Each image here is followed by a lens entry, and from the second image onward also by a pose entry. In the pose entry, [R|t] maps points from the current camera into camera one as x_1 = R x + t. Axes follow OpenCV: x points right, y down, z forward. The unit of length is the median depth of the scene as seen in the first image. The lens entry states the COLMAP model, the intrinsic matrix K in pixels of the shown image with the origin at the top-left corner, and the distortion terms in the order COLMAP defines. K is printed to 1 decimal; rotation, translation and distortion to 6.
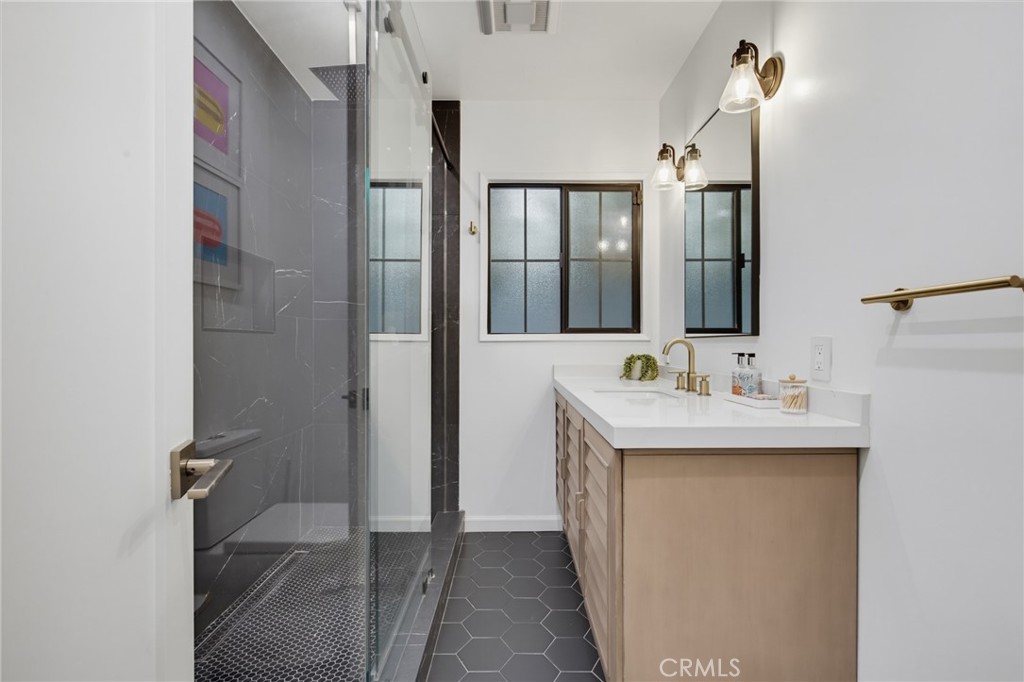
lens RADIAL K [[461.1, 0, 515.2], [0, 461.1, 348.3], [0, 0, 1]] dist [0.000897, 0.000226]
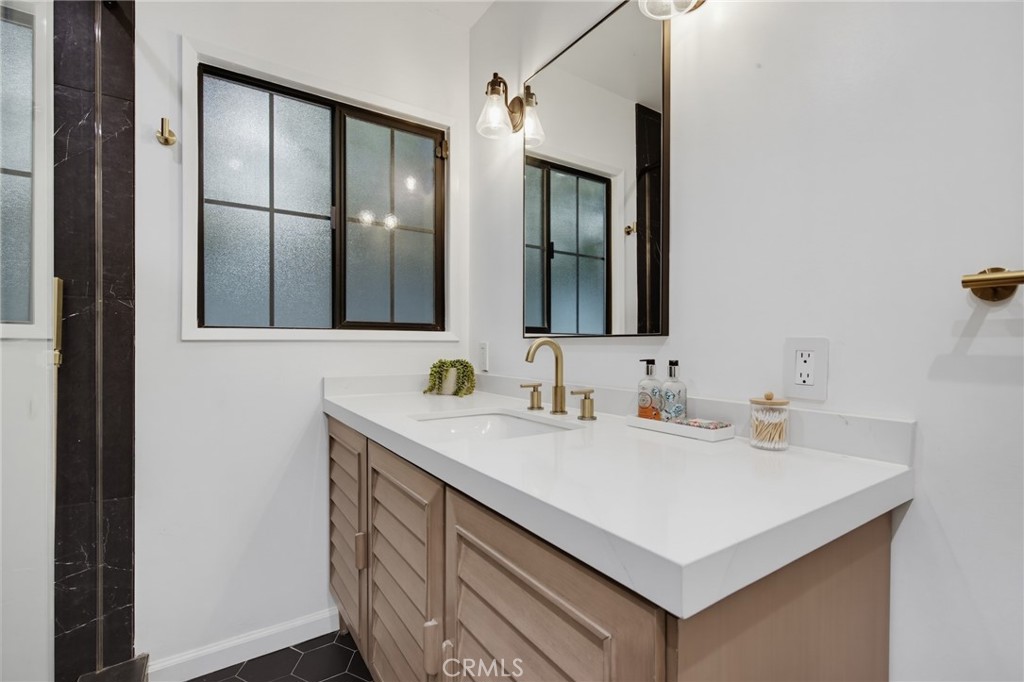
lens RADIAL K [[461.1, 0, 515.2], [0, 461.1, 348.3], [0, 0, 1]] dist [0.000897, 0.000226]
pose [[0.835233, -0.002343, 0.549891, -0.047664], [0.002084, 0.999997, 0.001095, -0.005274], [-0.549892, 0.000232, 0.835236, 0.317133]]
